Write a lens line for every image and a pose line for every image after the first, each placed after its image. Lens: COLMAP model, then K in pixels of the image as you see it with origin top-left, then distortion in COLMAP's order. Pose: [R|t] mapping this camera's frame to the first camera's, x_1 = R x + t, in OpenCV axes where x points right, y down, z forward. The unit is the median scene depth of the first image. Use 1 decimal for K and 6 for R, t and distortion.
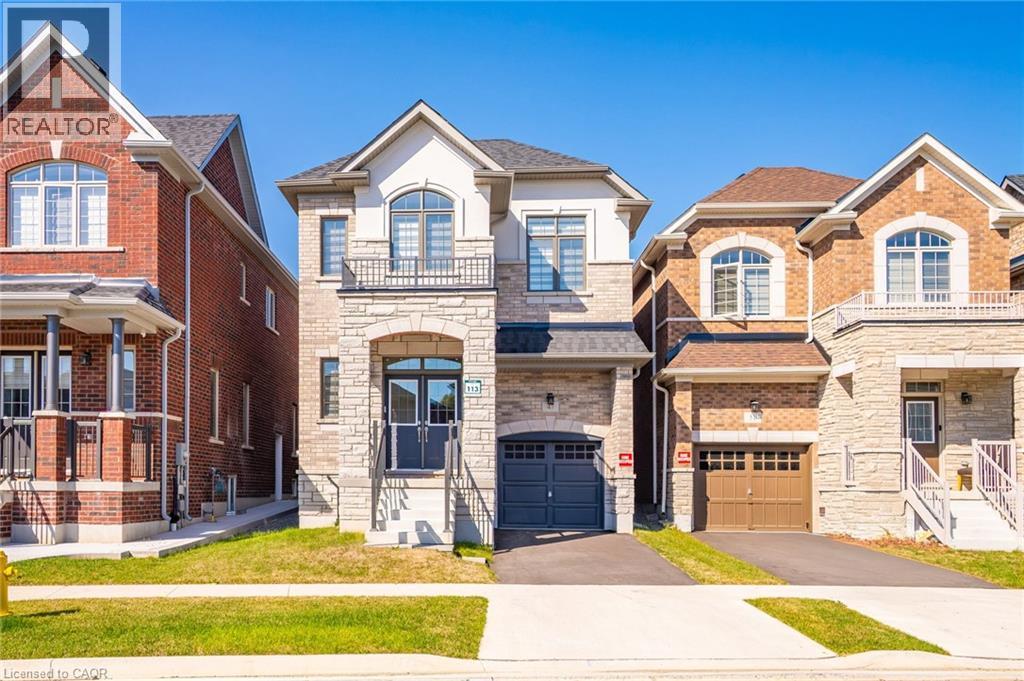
lens RADIAL K [[1014.6, 0, 512.1], [0, 1014.6, 437.7], [0, 0, 1]] dist [-0.001598, 0.009647]
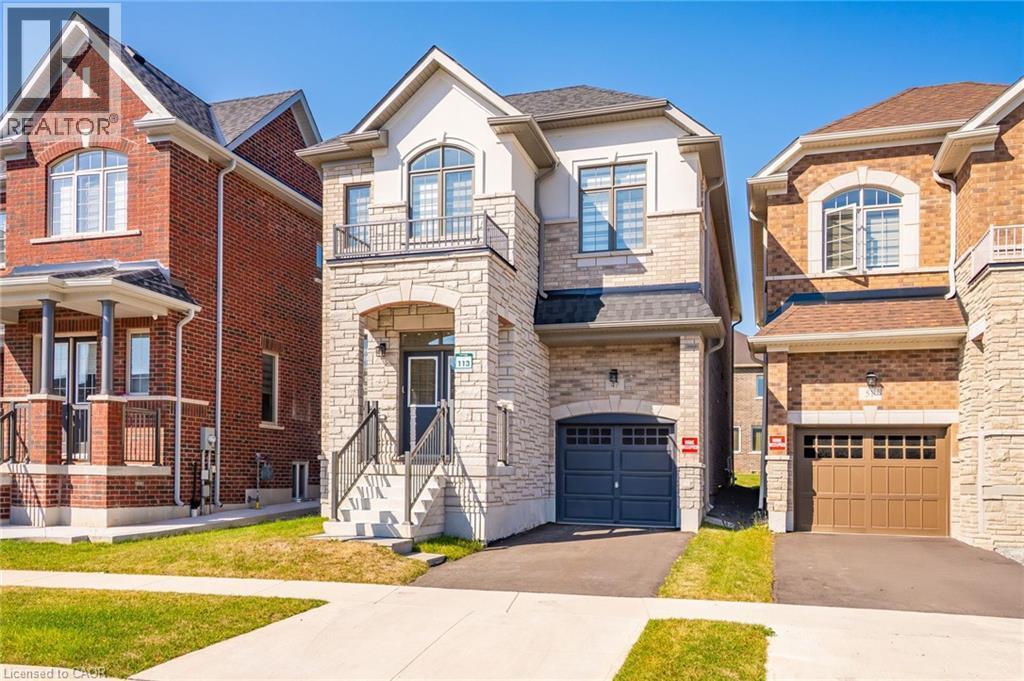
lens RADIAL K [[1014.6, 0, 512.1], [0, 1014.6, 437.7], [0, 0, 1]] dist [-0.001598, 0.009647]
pose [[0.948162, -0.002766, -0.317776, 0.240252], [0.004801, 0.999973, 0.005619, 0.010110], [0.317751, -0.006853, 0.948149, 0.149842]]
